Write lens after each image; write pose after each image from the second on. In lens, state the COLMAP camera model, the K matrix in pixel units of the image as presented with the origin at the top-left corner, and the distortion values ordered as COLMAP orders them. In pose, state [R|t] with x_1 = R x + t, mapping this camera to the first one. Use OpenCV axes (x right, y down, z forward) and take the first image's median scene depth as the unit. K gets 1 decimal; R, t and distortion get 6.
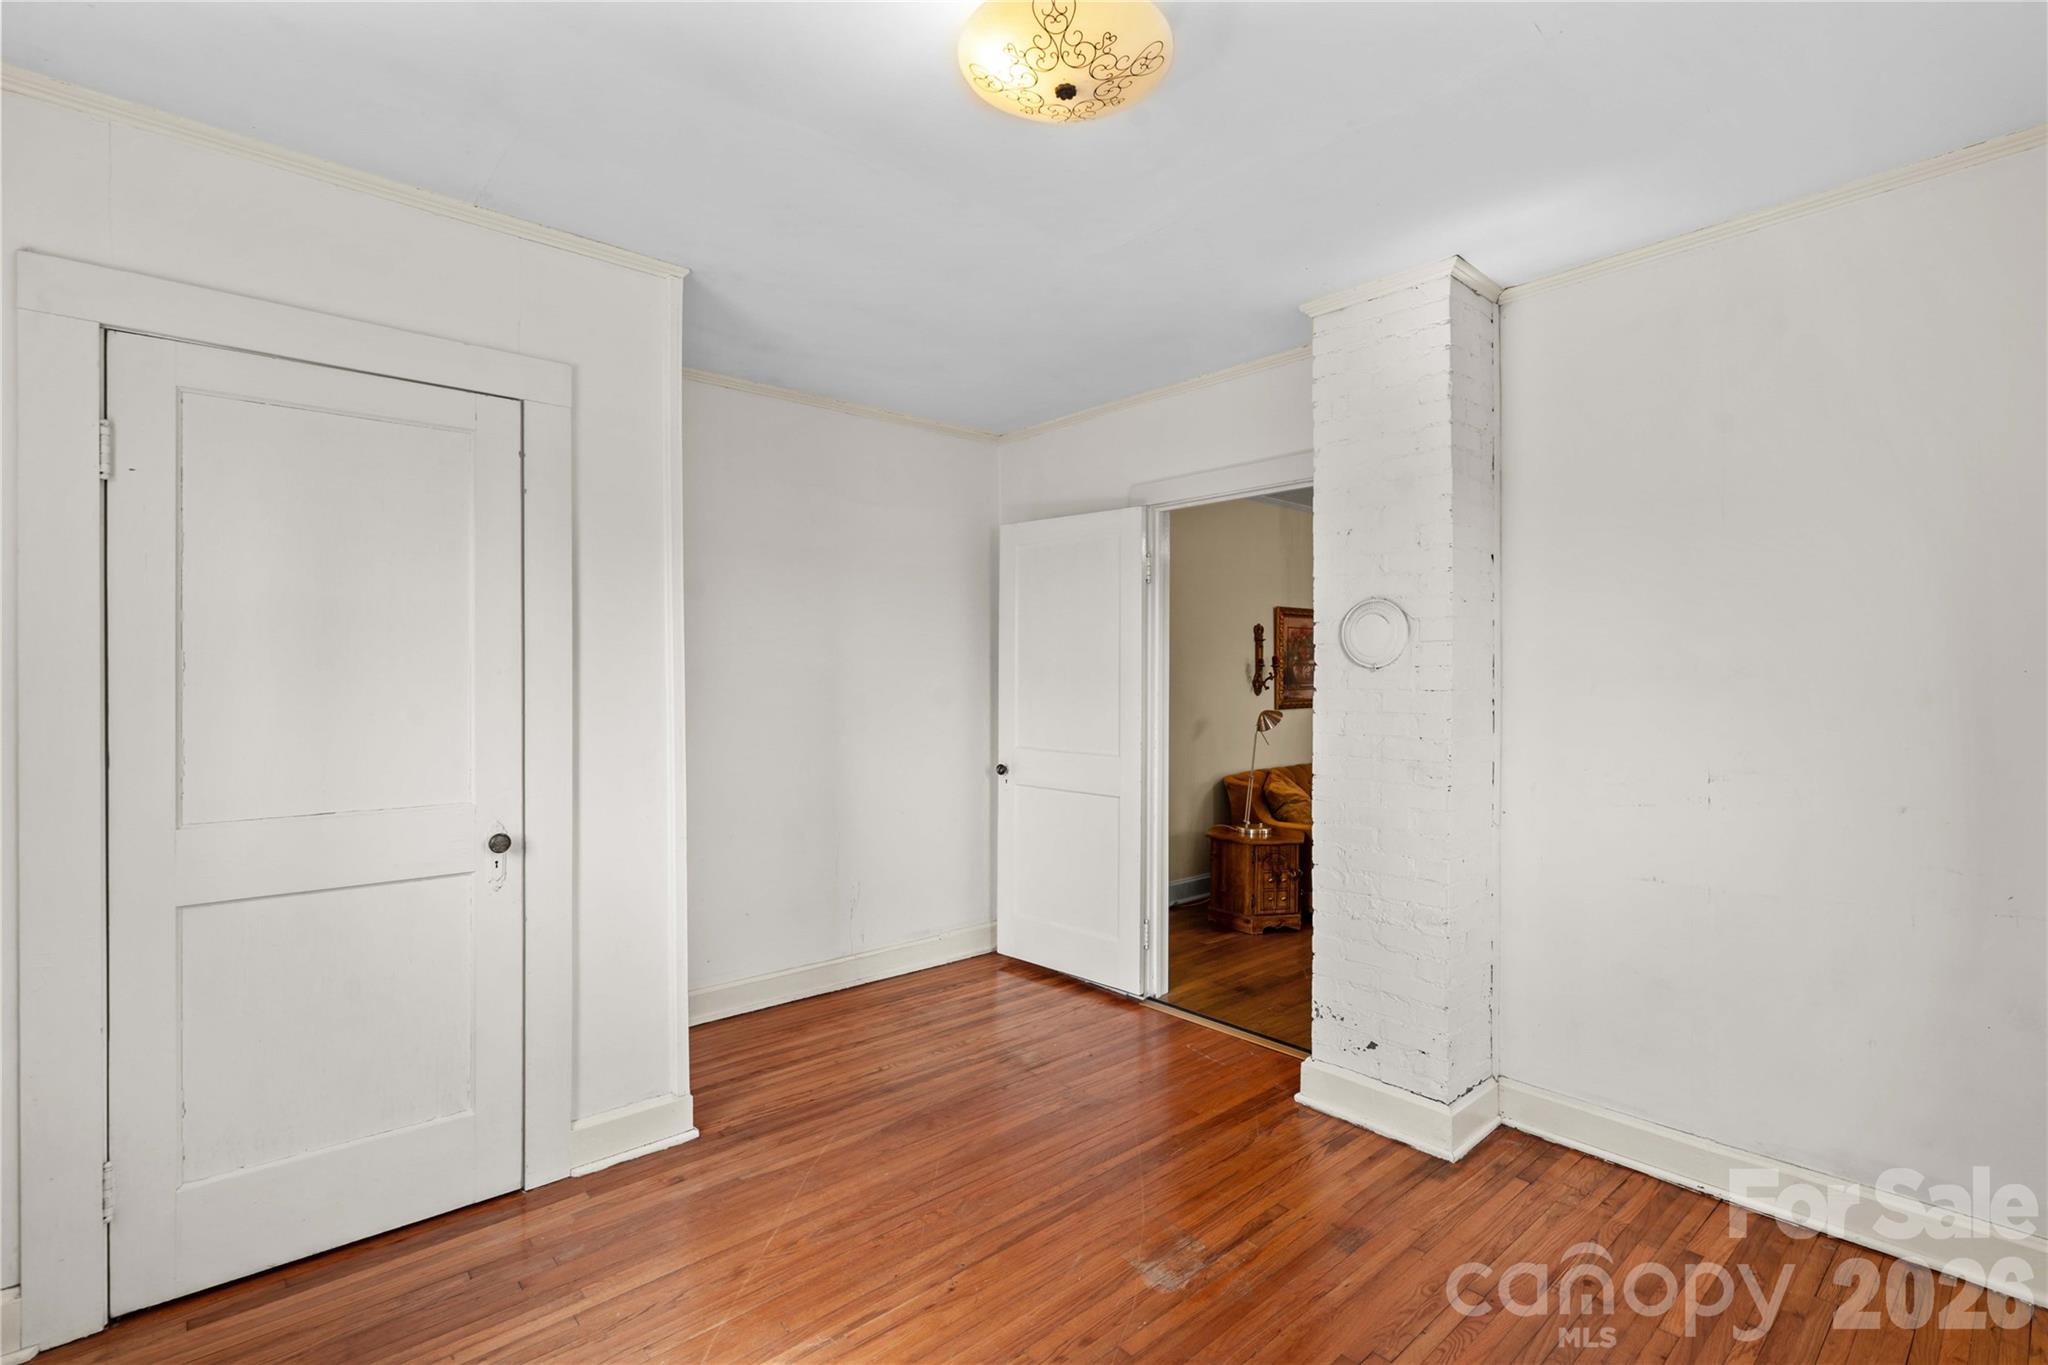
lens RADIAL K [[959.2, 0, 1022.5], [0, 959.2, 675.2], [0, 0, 1]] dist [0.000293, -0.000400]
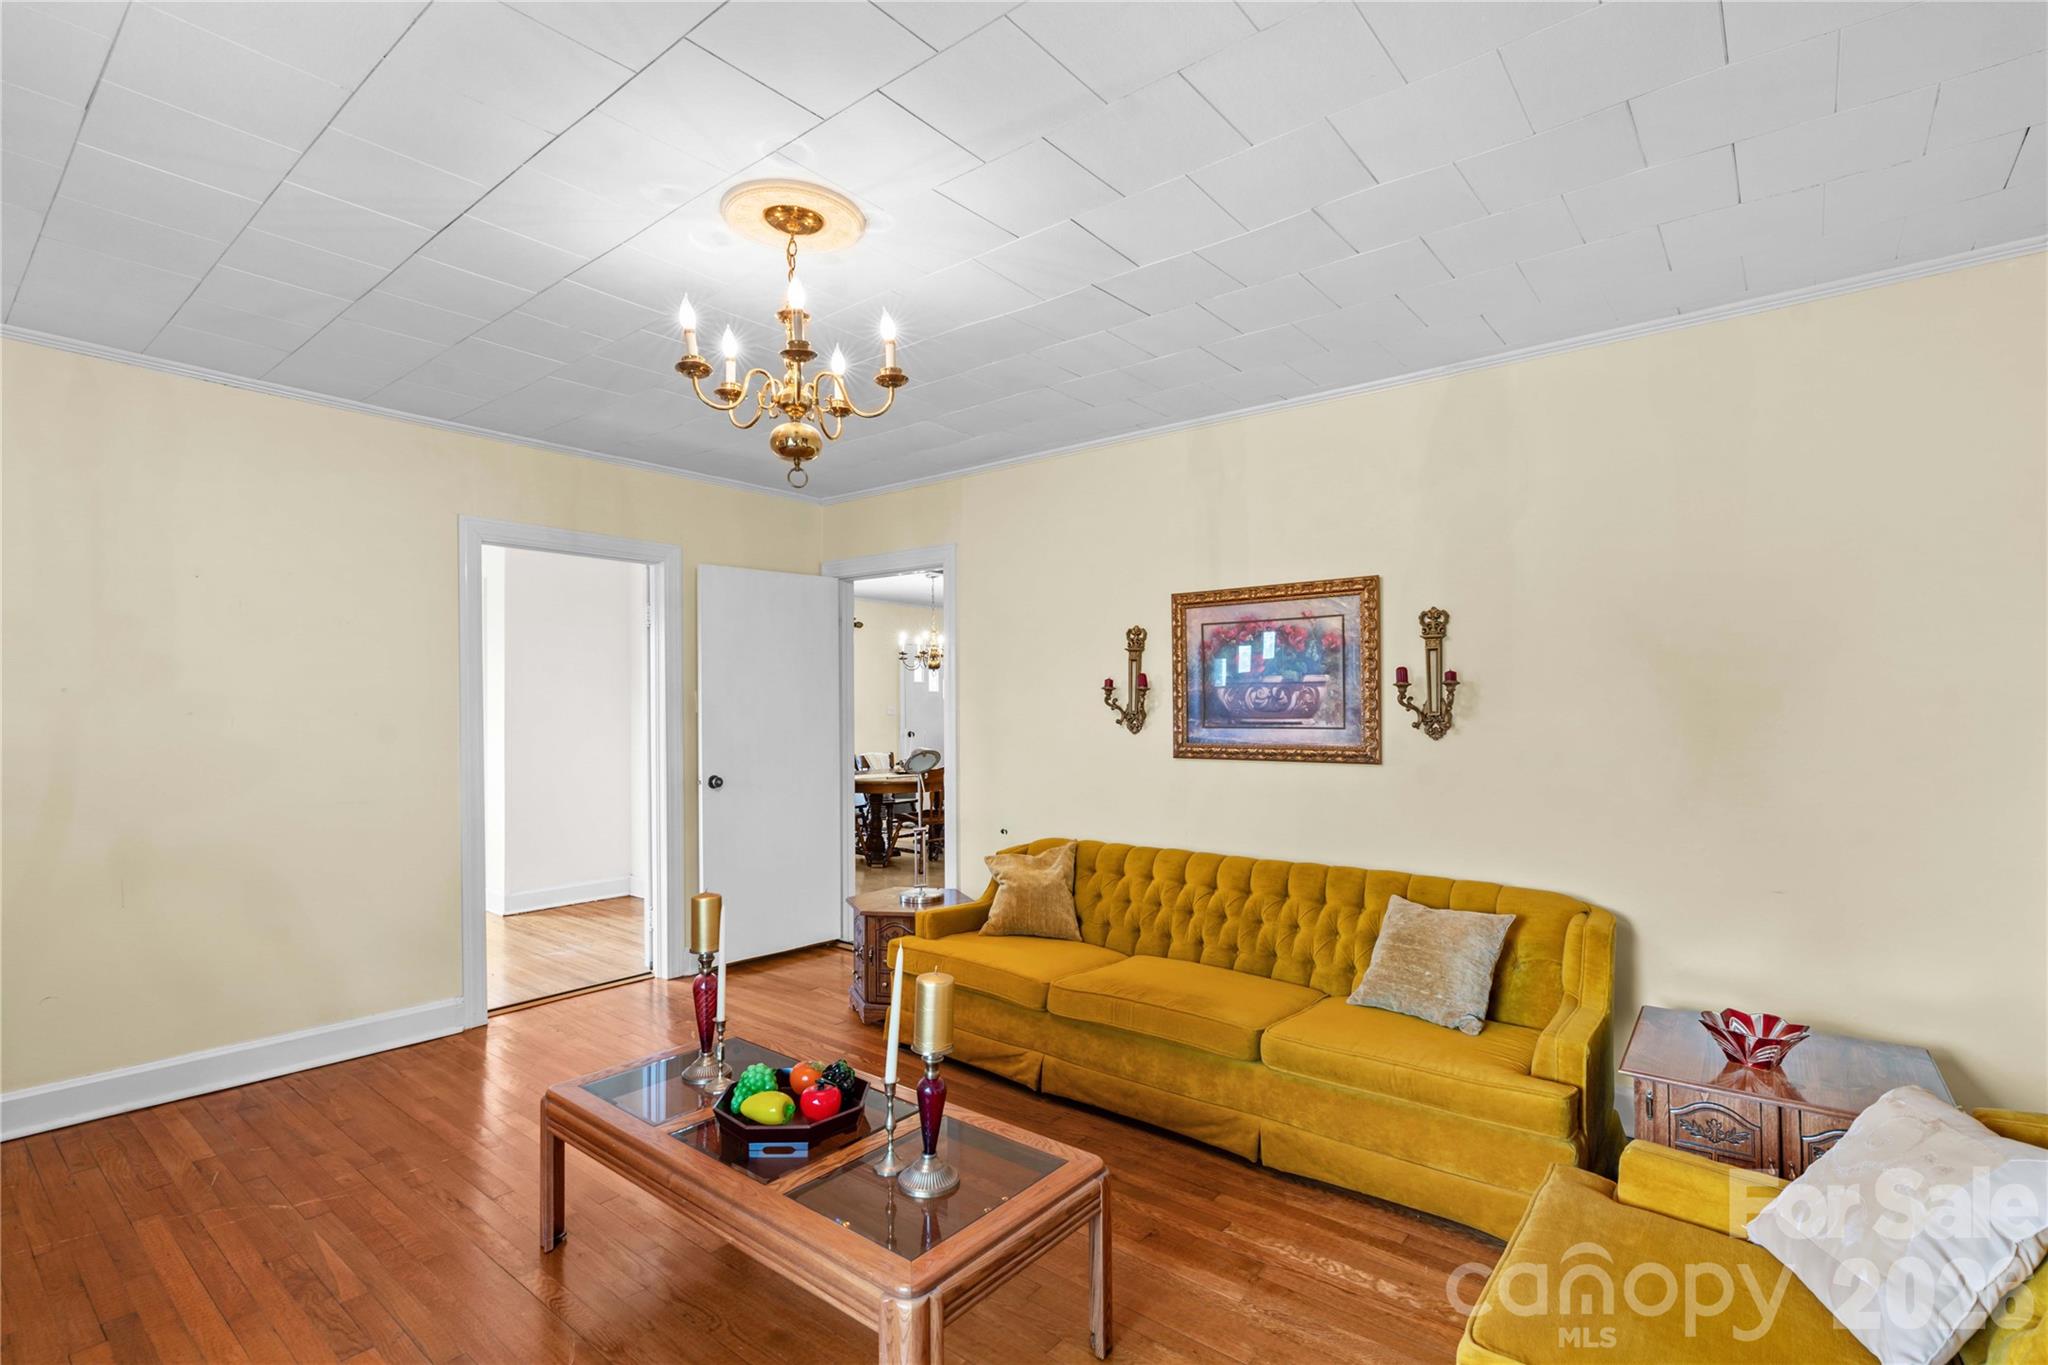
lens RADIAL K [[946.3, 0, 1020.9], [0, 946.3, 702.7], [0, 0, 1]] dist [-0.000442, -0.000022]
pose [[0.157768, 0.006618, -0.987454, 0.881614], [0.004221, 0.999964, 0.007376, -0.005053], [0.987467, -0.005332, 0.157735, 0.818264]]
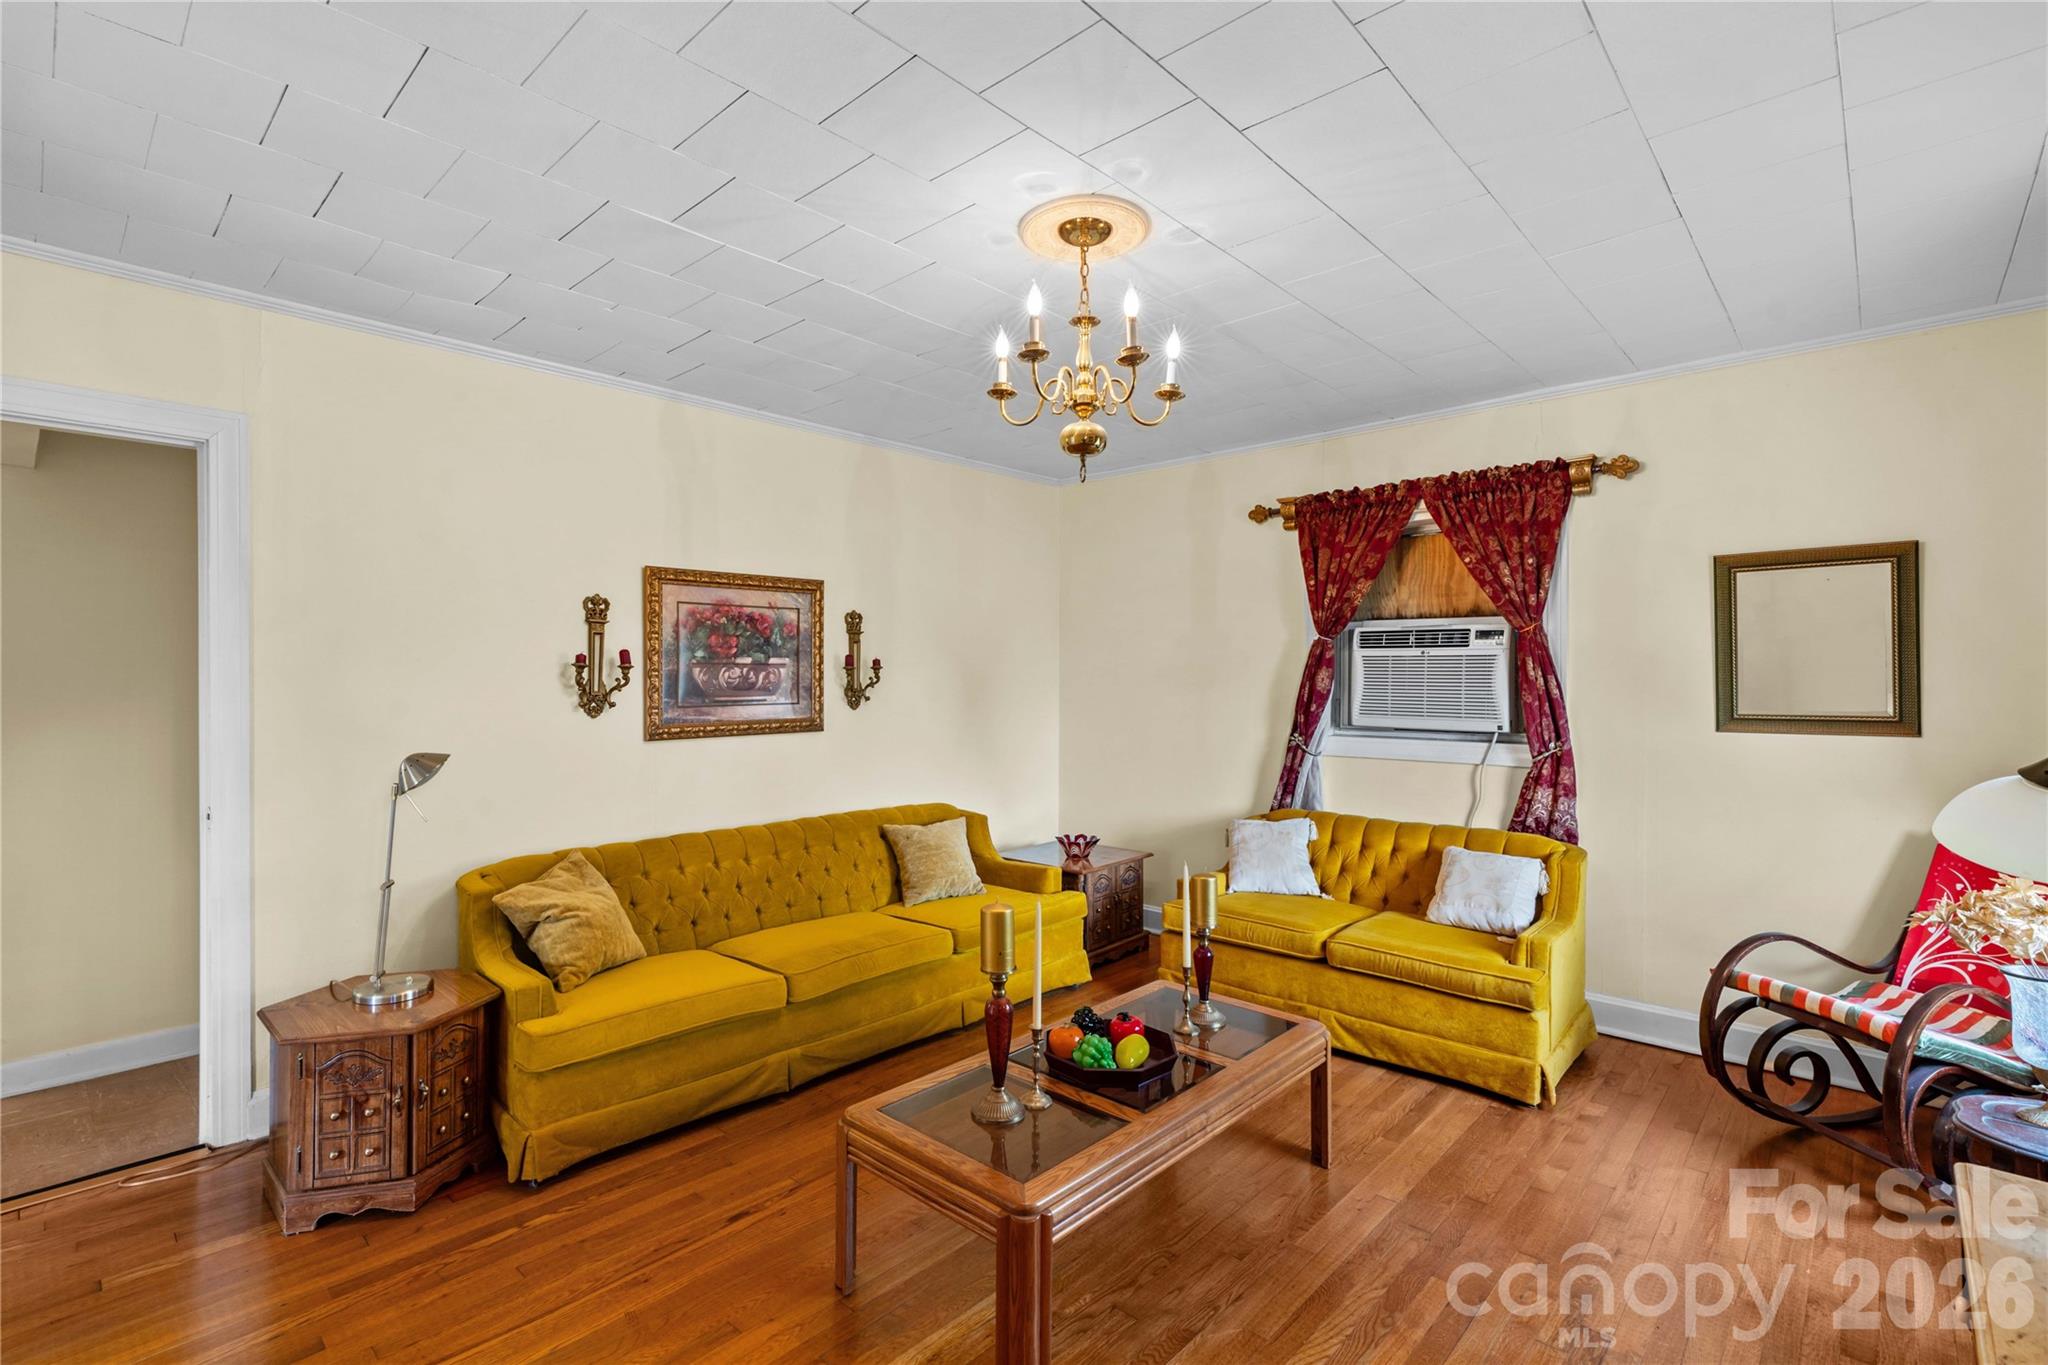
lens RADIAL K [[959.2, 0, 1022.5], [0, 959.2, 675.2], [0, 0, 1]] dist [0.000293, -0.000400]
pose [[0.994415, 0.004117, 0.105458, 0.442065], [-0.003751, 0.999986, -0.003668, -0.002959], [-0.105472, 0.003252, 0.994417, 0.398041]]
